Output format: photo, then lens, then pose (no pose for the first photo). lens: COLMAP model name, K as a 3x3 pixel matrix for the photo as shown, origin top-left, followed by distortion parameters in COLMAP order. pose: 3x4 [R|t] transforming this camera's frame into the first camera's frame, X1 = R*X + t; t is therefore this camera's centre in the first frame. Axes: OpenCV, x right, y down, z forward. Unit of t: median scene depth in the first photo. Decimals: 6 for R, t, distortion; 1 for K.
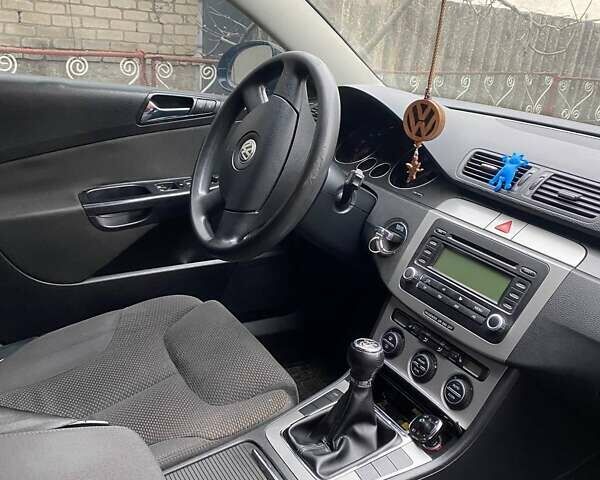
lens RADIAL K [[586.9, 0, 300.0], [0, 586.9, 240.0], [0, 0, 1]] dist [0.140328, -0.539917]
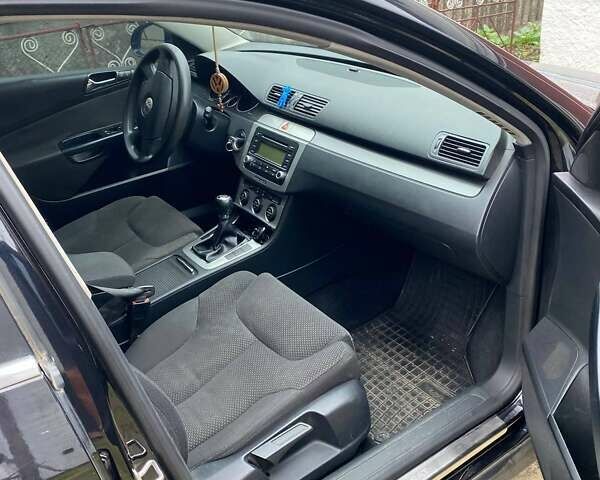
lens RADIAL K [[586.9, 0, 300.0], [0, 586.9, 240.0], [0, 0, 1]] dist [0.140328, -0.539917]
pose [[0.986089, -0.164640, 0.022832, 0.265151], [0.159475, 0.975853, 0.149263, 0.055593], [-0.046855, -0.143546, 0.988534, -0.882138]]
